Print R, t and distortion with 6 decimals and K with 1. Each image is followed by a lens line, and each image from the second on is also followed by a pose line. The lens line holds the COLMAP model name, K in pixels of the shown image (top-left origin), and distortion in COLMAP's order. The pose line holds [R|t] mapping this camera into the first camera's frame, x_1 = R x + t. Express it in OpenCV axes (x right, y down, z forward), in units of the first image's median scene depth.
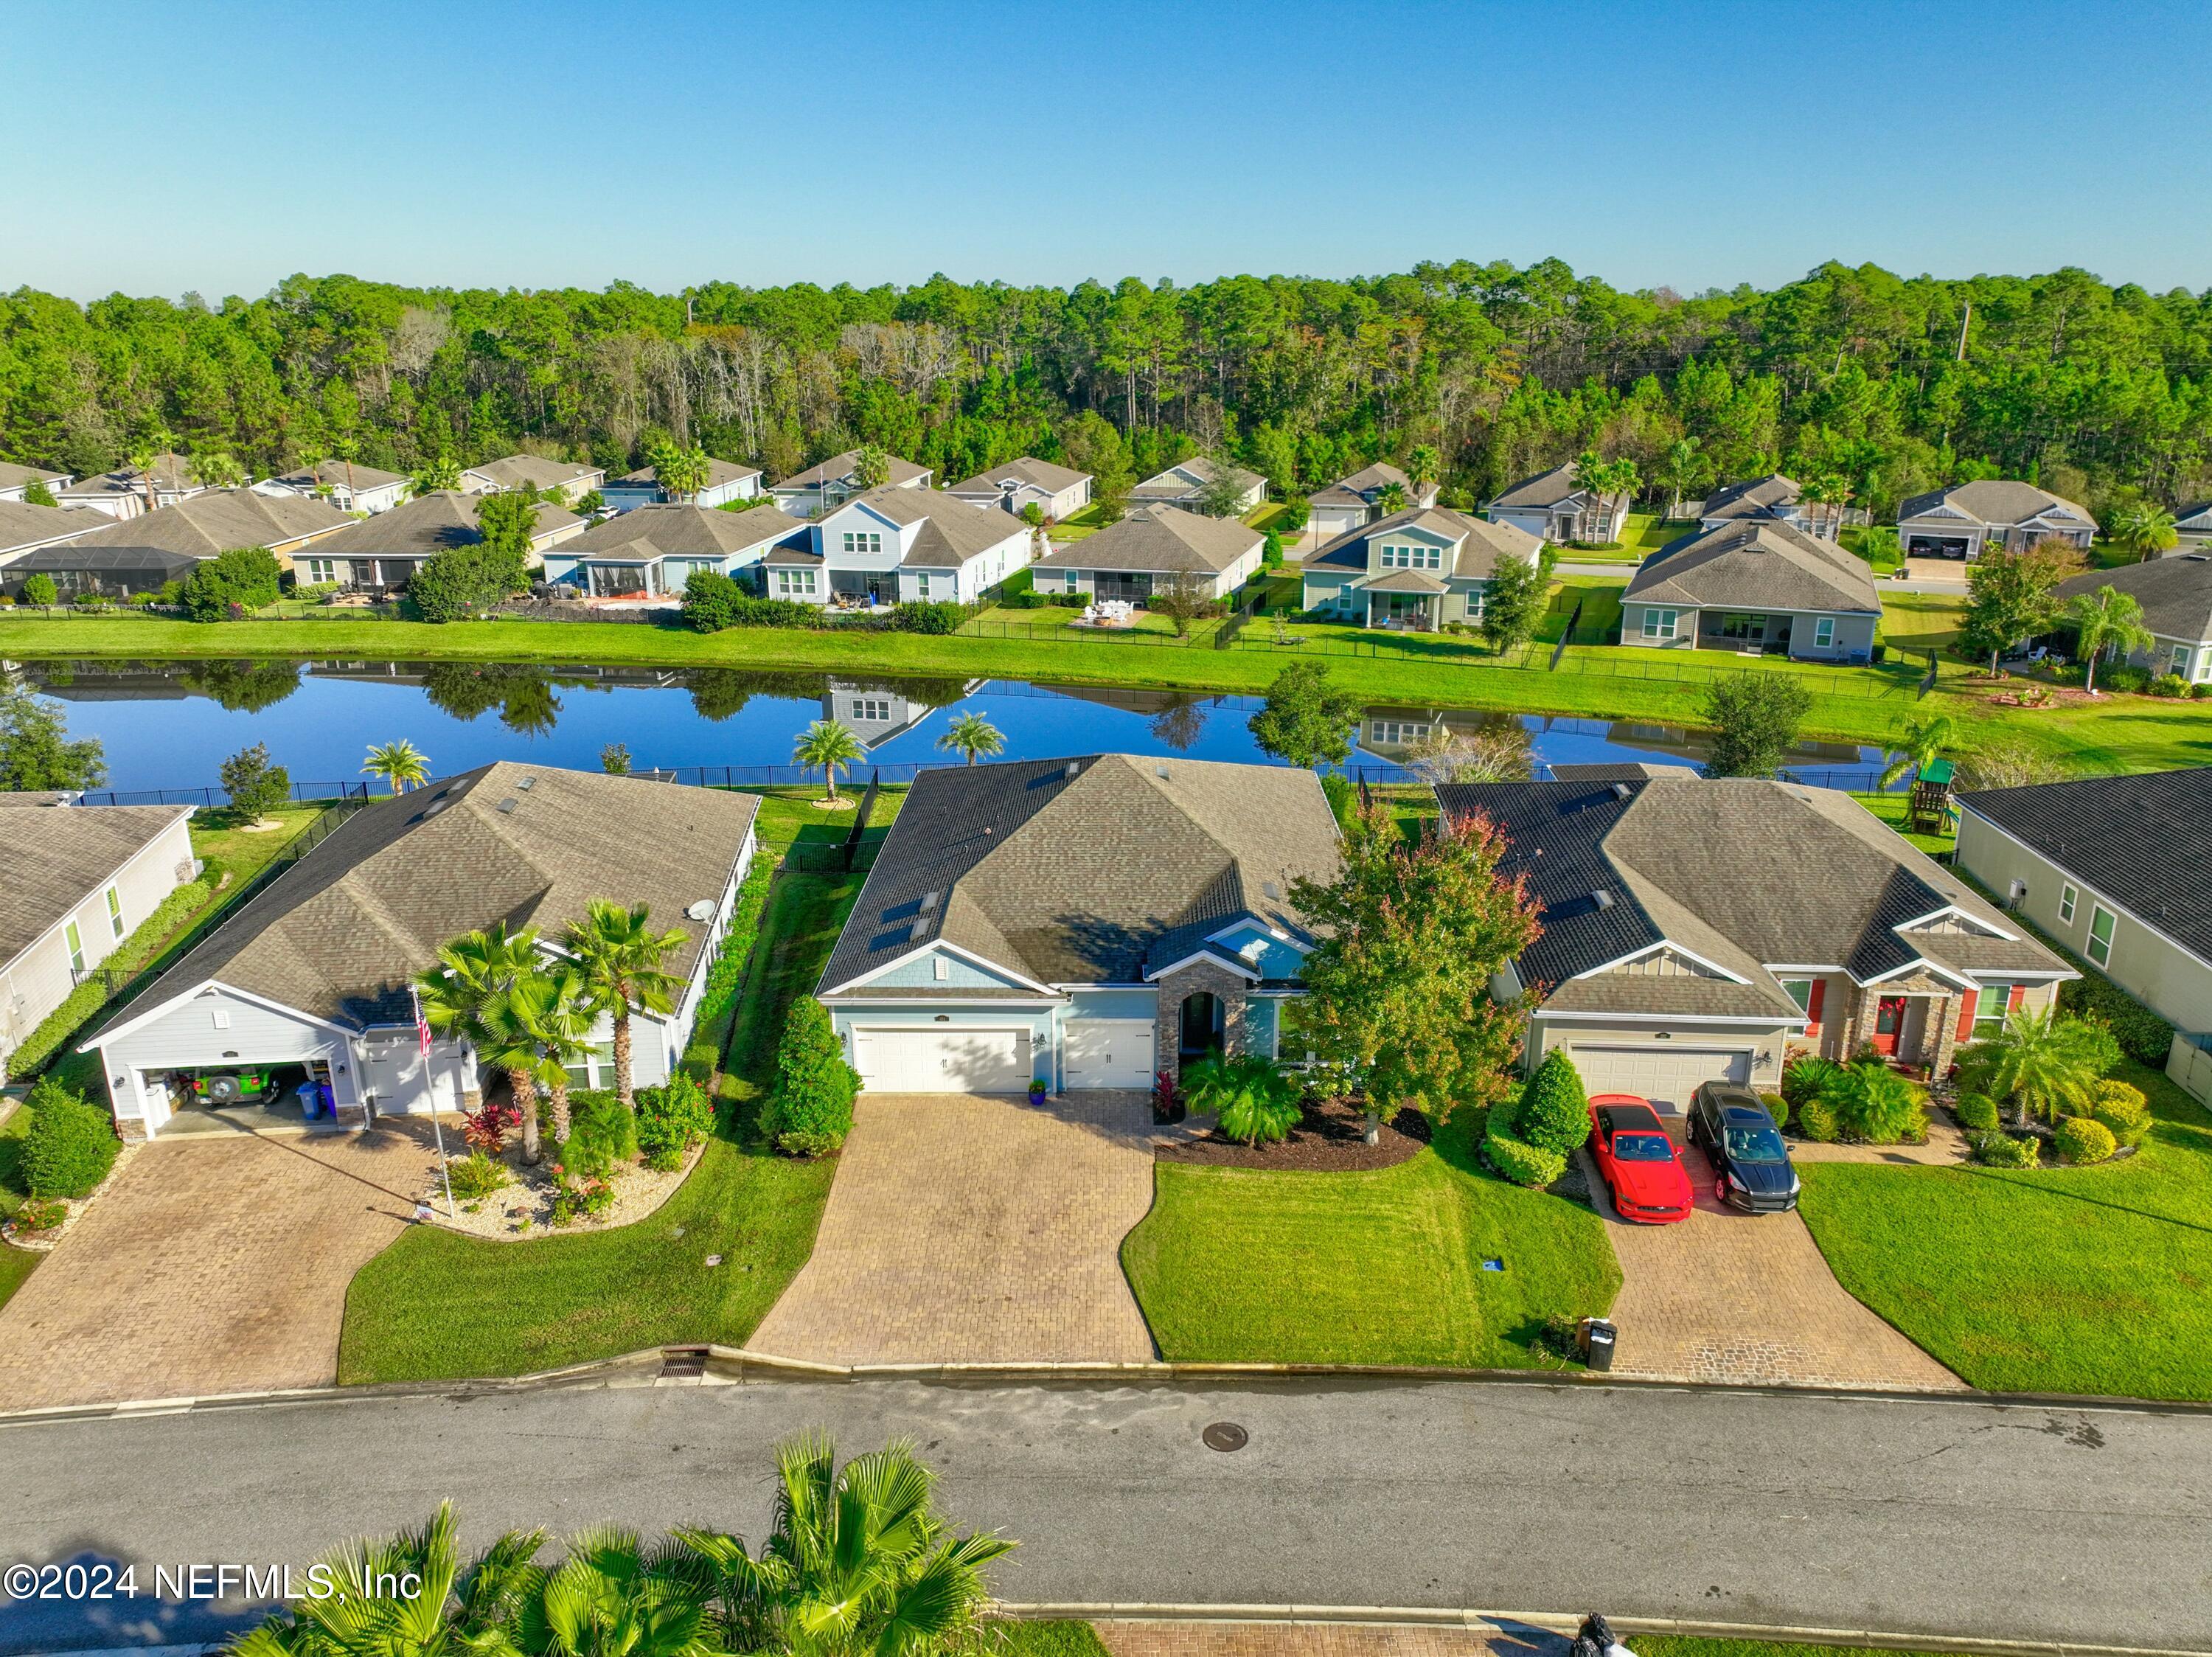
lens RADIAL K [[1557.9, 0, 1115.4], [0, 1557.9, 824.0], [0, 0, 1]] dist [0.001404, 0.014107]
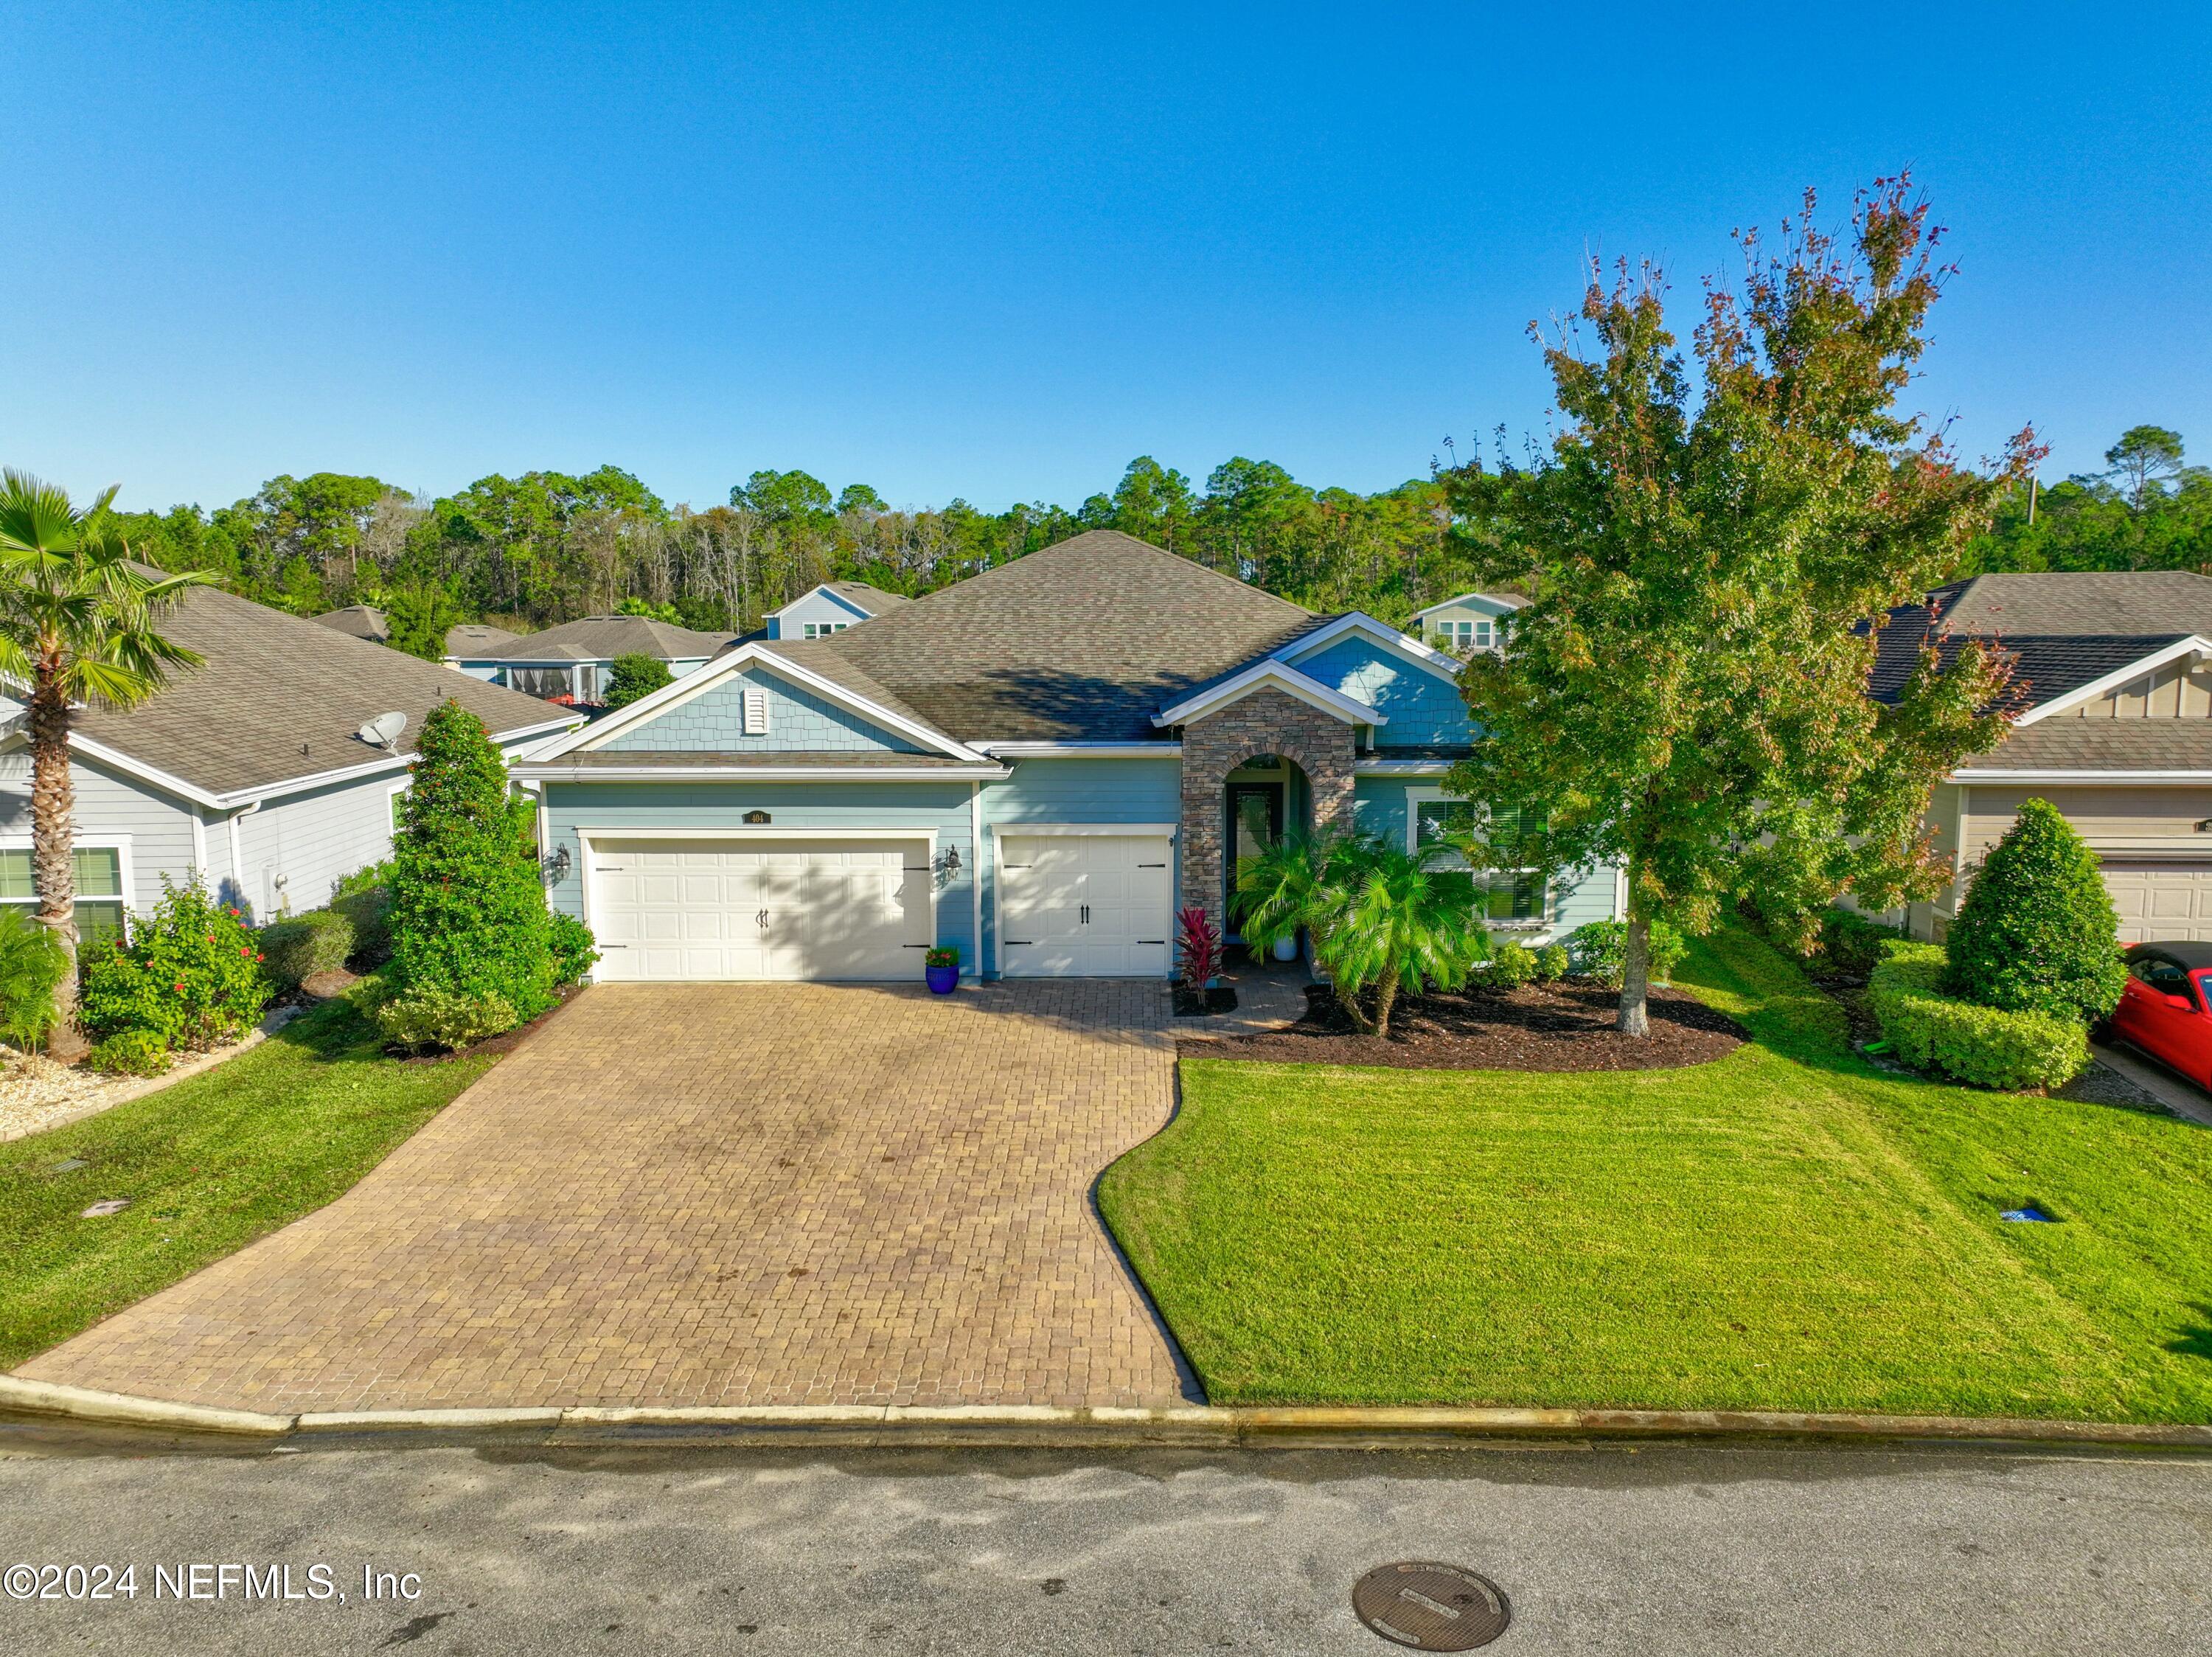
lens RADIAL K [[1557.9, 0, 1113.7], [0, 1557.9, 822.8], [0, 0, 1]] dist [0.001404, 0.014107]
pose [[0.999950, -0.000963, -0.009951, 0.010361], [-0.000922, 0.982226, -0.187700, 0.218111], [0.009955, 0.187700, 0.982176, 0.491480]]
